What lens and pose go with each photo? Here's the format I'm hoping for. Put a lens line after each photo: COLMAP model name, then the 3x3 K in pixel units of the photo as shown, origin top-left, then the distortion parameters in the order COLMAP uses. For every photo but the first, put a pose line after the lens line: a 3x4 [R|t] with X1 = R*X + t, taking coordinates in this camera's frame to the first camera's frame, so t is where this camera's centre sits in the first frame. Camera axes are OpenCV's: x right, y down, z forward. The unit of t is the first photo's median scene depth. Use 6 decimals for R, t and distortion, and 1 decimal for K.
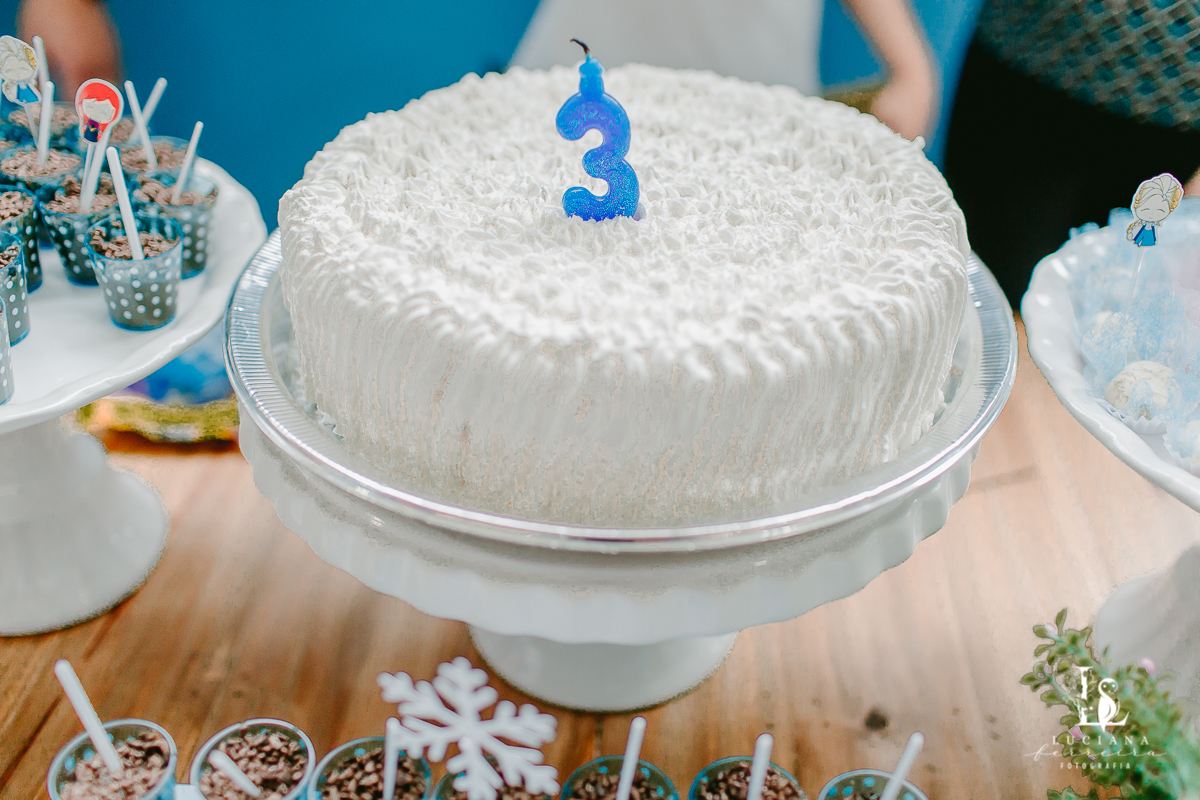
lens RADIAL K [[1151.2, 0, 600.3], [0, 1151.2, 395.1], [0, 0, 1]] dist [0.003720, -0.001744]
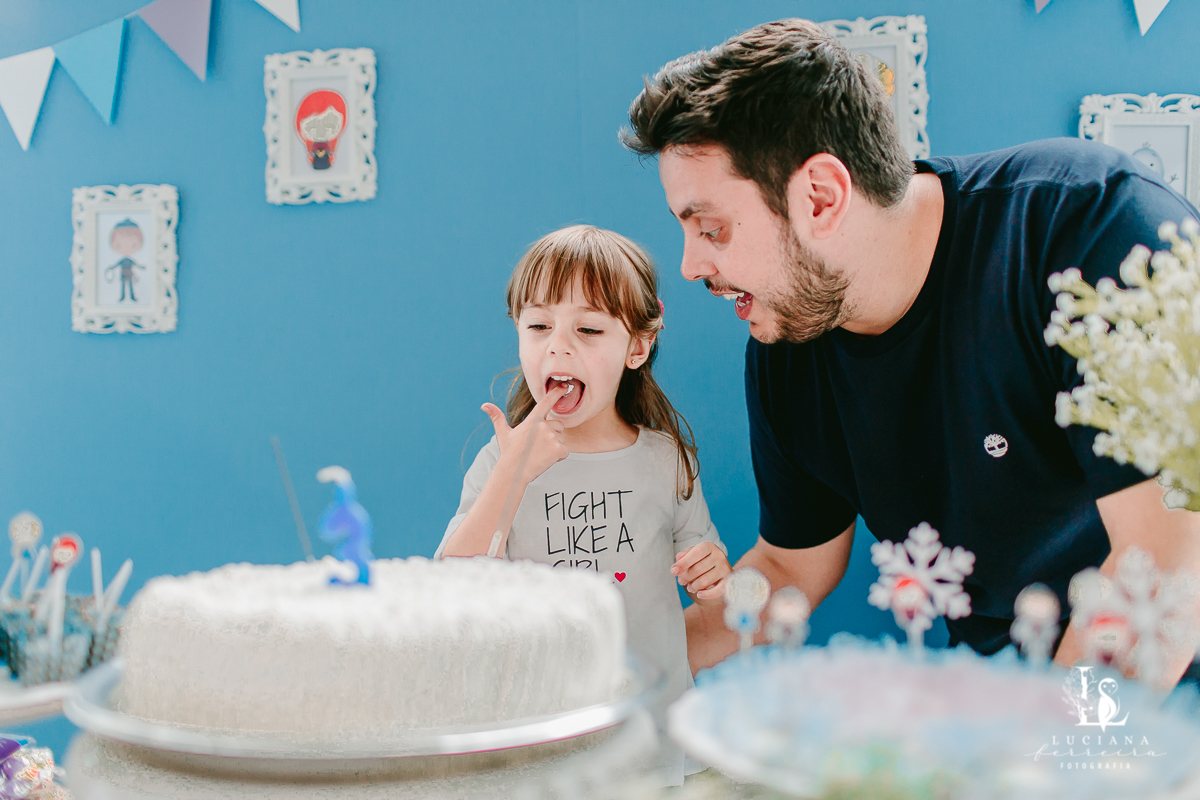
lens RADIAL K [[1151.2, 0, 600.3], [0, 1151.2, 395.1], [0, 0, 1]] dist [0.003720, -0.001744]
pose [[0.992119, -0.015876, -0.124292, 0.533159], [-0.063433, 0.791803, -0.607474, 0.546648], [0.108059, 0.610570, 0.784556, -0.276244]]
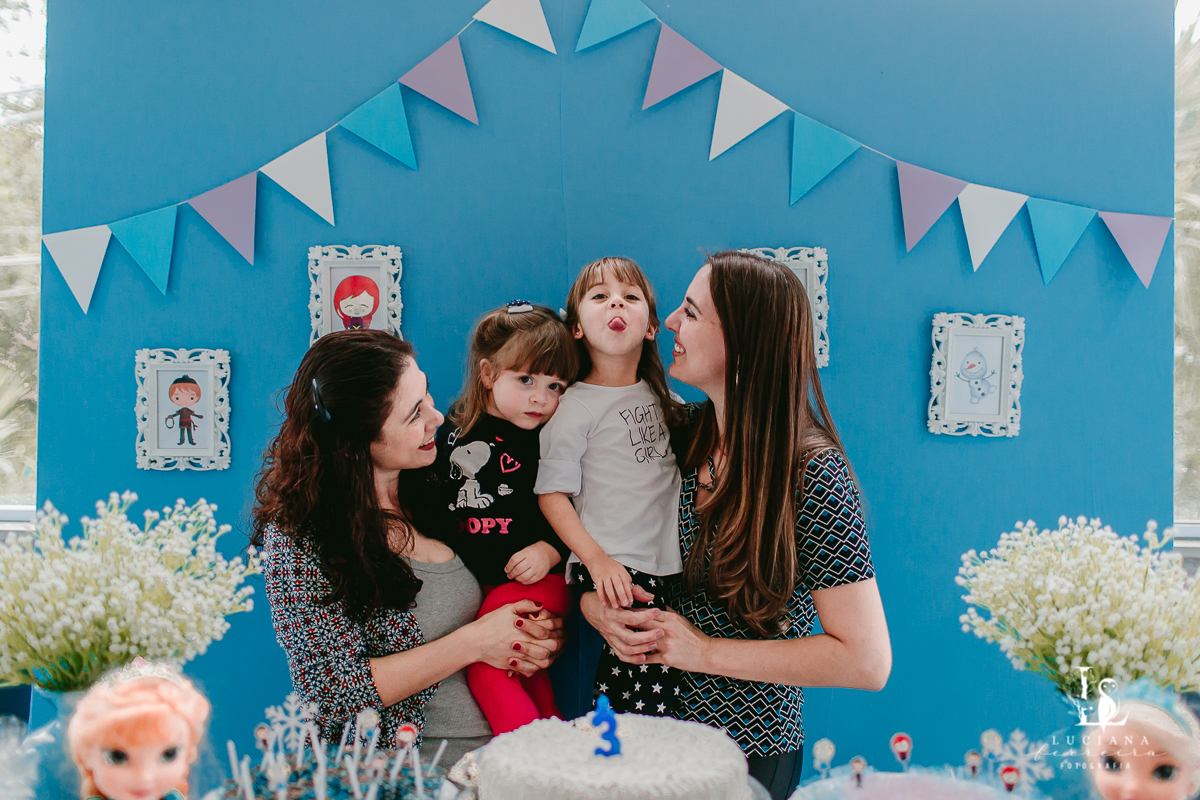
lens RADIAL K [[1197.2, 0, 608.1], [0, 1197.2, 396.2], [0, 0, 1]] dist [0.014344, -0.030668]
pose [[0.997251, -0.018093, 0.071860, -0.211398], [0.056396, 0.814370, -0.577600, 0.802595], [-0.048070, 0.580064, 0.813151, -1.845851]]
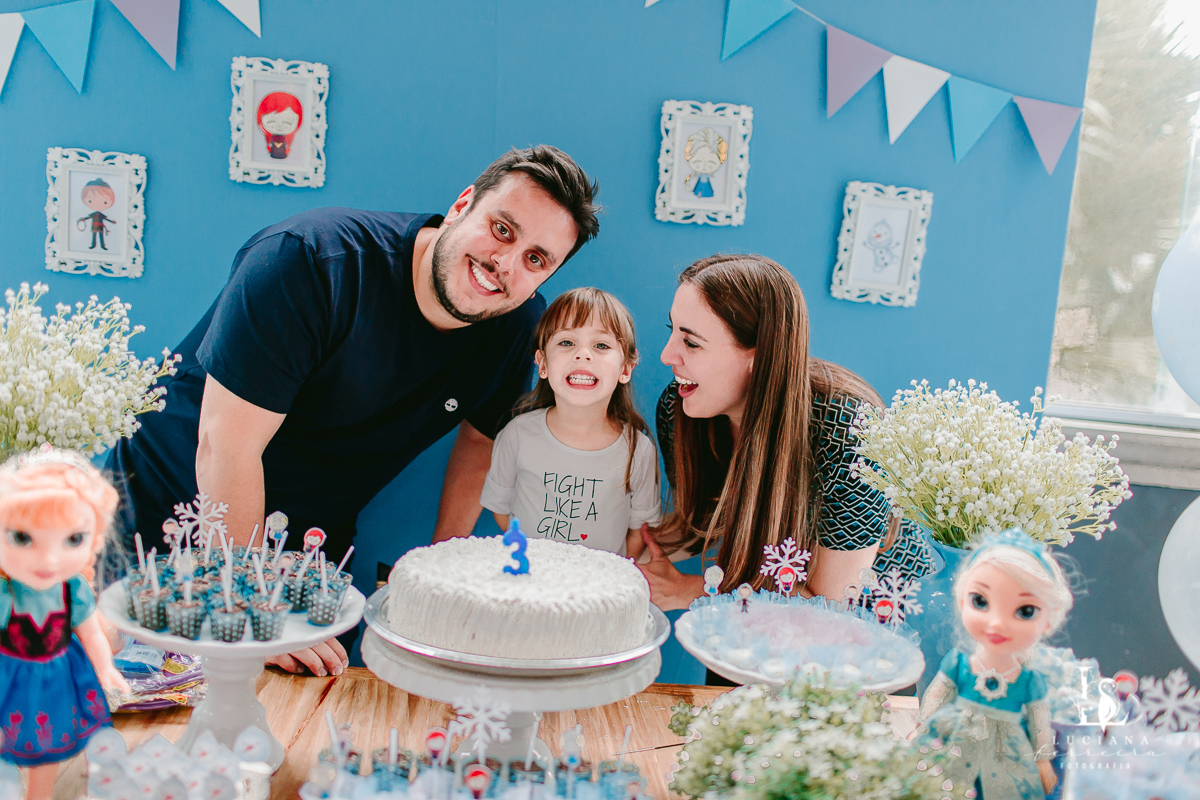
lens RADIAL K [[1151.2, 0, 600.3], [0, 1151.2, 395.1], [0, 0, 1]] dist [0.003720, -0.001744]
pose [[0.987434, 0.045547, 0.151324, -0.254163], [0.031873, 0.880486, -0.472999, 0.830782], [-0.154783, 0.471879, 0.867970, -1.745330]]
